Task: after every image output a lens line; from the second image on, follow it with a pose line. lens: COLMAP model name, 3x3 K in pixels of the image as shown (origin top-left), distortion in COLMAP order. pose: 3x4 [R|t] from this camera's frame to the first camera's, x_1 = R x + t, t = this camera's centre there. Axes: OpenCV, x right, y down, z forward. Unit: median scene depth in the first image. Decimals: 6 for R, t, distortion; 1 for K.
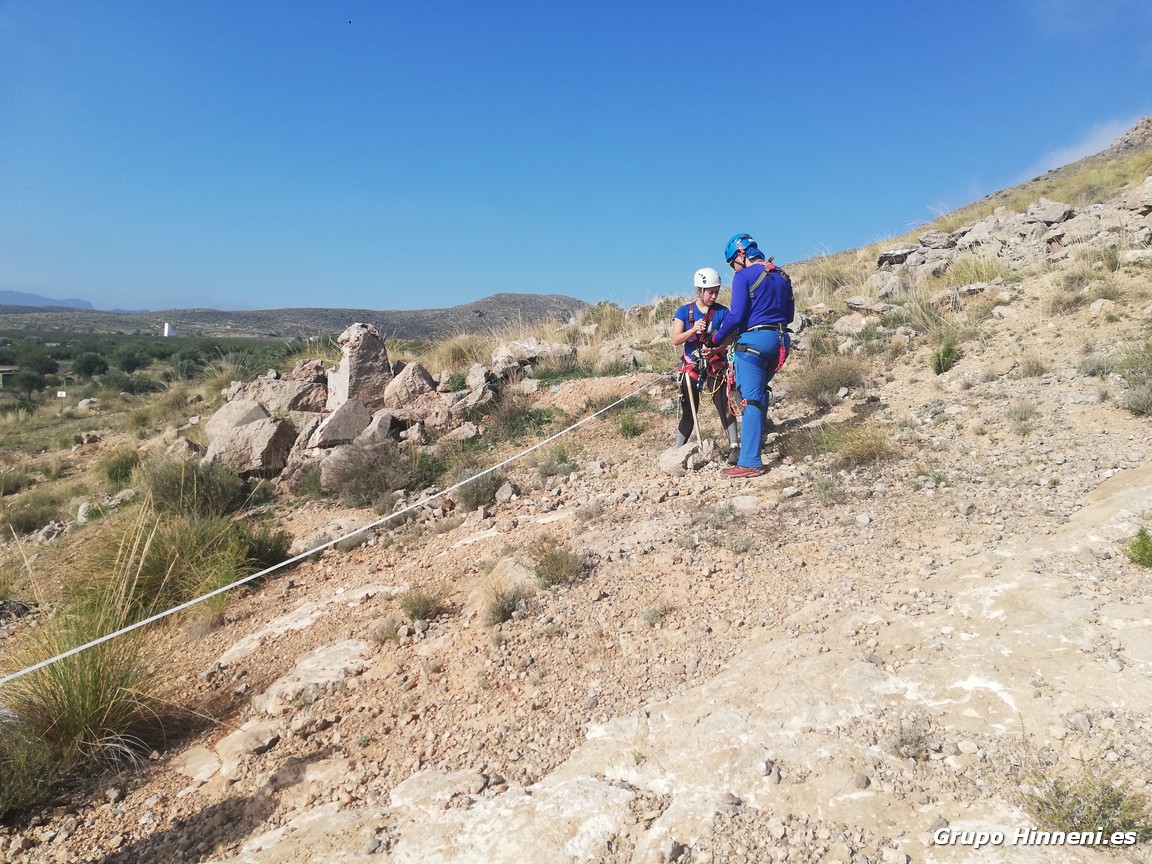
lens RADIAL K [[854.3, 0, 585.3], [0, 854.3, 428.4], [0, 0, 1]] dist [0.053934, -0.080512]
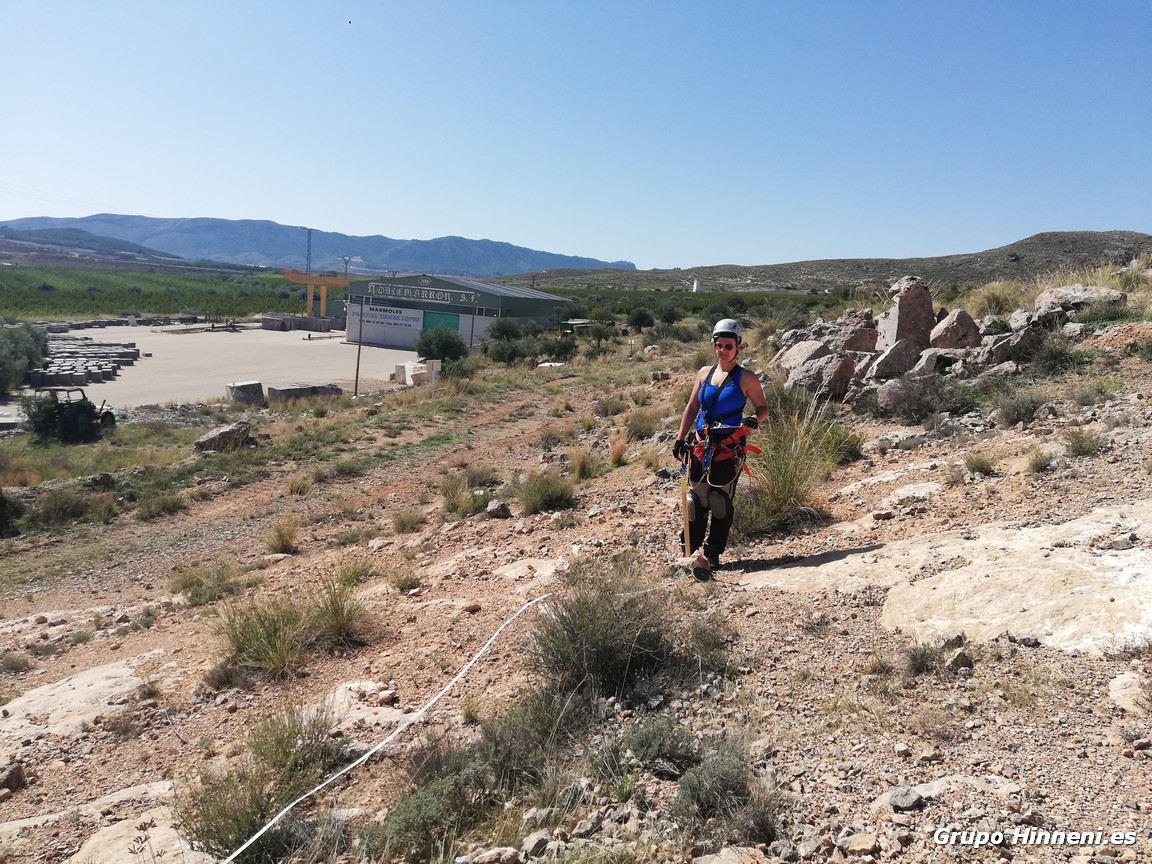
lens RADIAL K [[854.3, 0, 585.3], [0, 854.3, 428.4], [0, 0, 1]] dist [0.053934, -0.080512]
pose [[0.837195, 0.065978, -0.542910, 0.030027], [-0.035852, 0.997182, 0.065897, 0.039334], [0.545728, -0.035704, 0.837202, -0.399740]]
